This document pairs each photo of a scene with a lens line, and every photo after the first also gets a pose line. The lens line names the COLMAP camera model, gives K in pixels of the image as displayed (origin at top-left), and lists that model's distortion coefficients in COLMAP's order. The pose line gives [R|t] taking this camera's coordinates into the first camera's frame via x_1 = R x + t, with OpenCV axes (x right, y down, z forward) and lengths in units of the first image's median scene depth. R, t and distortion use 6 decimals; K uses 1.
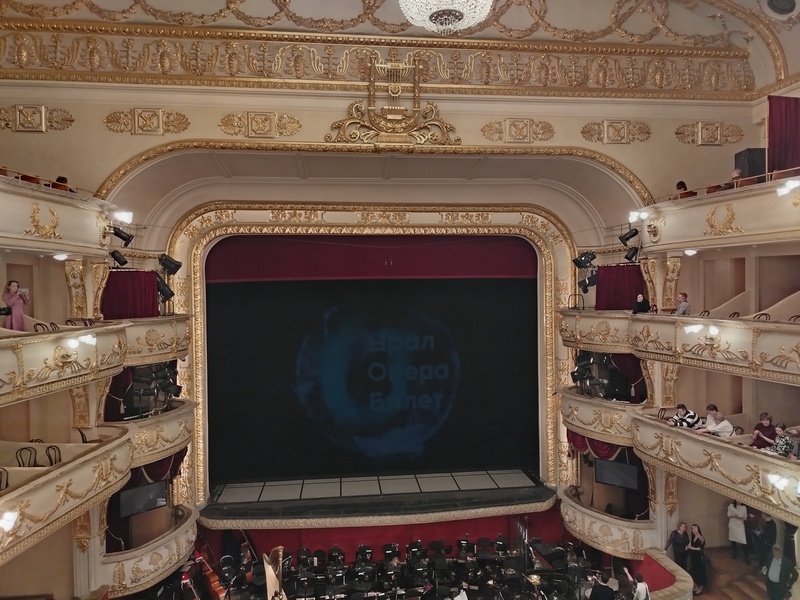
lens RADIAL K [[566.9, 0, 400.0], [0, 566.9, 300.0], [0, 0, 1]] dist [-0.000596, -0.005085]
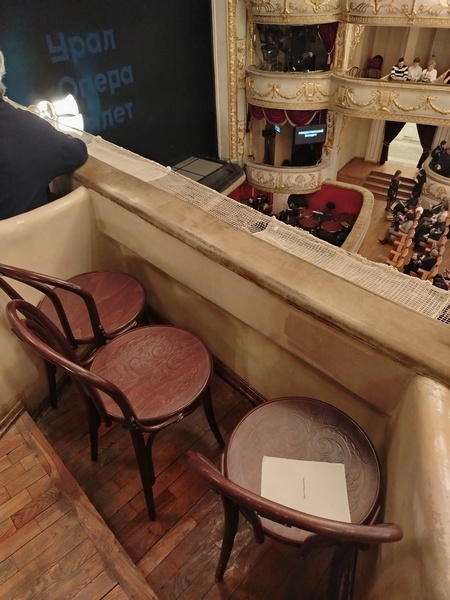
lens RADIAL K [[425.2, 0, 225.0], [0, 425.2, 300.0], [0, 0, 1]] dist [-0.000596, -0.005085]
pose [[0.640091, -0.497071, 0.585837, -0.489728], [0.040541, 0.783301, 0.620319, -0.006851], [-0.767229, -0.373310, 0.521535, 0.488479]]
